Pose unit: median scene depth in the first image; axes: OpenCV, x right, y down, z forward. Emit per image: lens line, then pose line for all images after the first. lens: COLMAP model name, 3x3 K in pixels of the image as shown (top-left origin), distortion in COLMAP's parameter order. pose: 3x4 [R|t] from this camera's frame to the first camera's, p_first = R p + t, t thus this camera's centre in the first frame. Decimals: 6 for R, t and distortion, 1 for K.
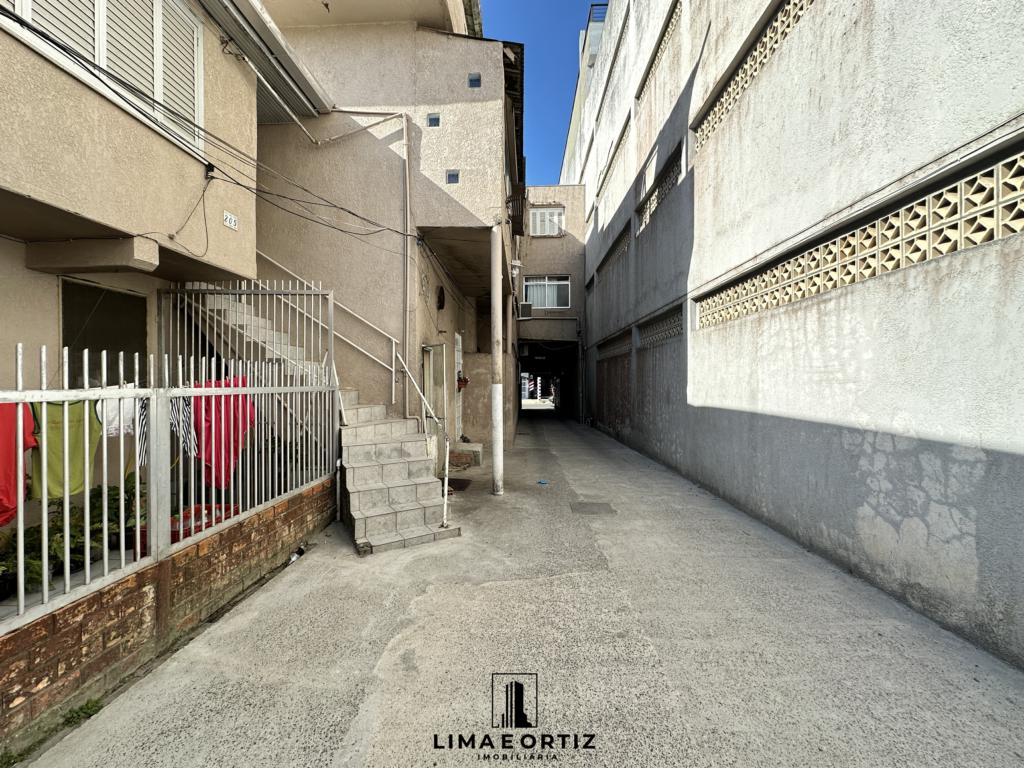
lens RADIAL K [[408.9, 0, 512.3], [0, 408.9, 382.7], [0, 0, 1]] dist [-0.001766, 0.000280]
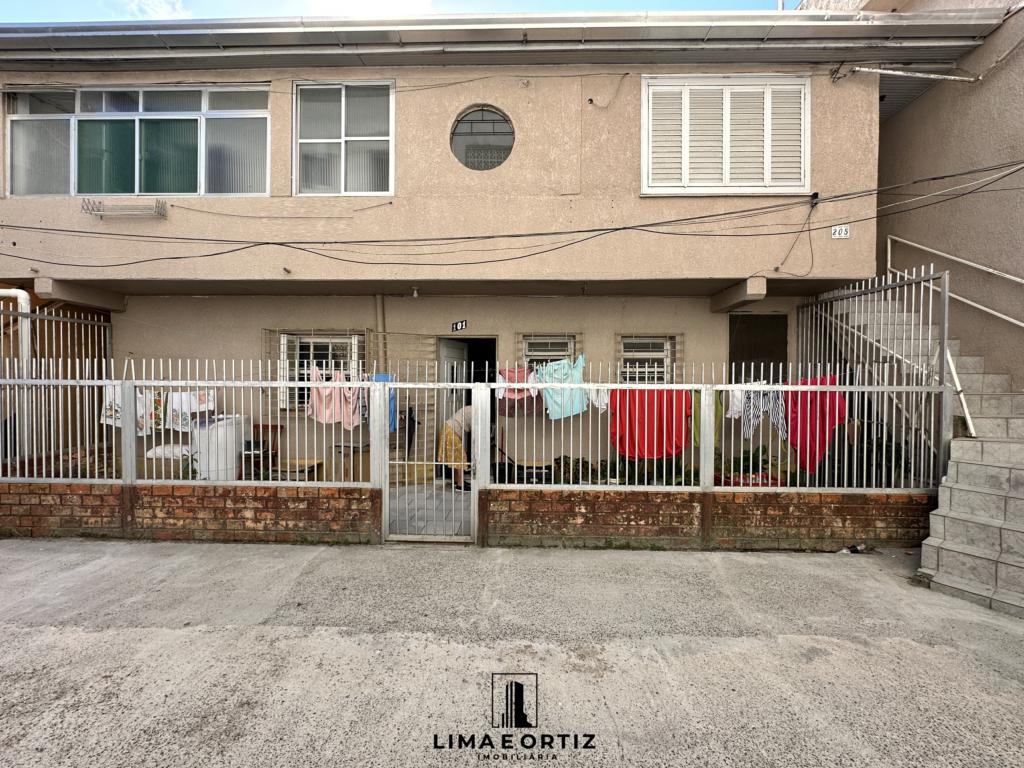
lens RADIAL K [[408.9, 0, 512.3], [0, 408.9, 382.7], [0, 0, 1]] dist [-0.001766, 0.000280]
pose [[0.023475, 0.016178, -0.999594, 0.483438], [-0.005785, 0.999855, 0.016046, -0.010732], [0.999708, 0.005406, 0.023565, 0.134256]]
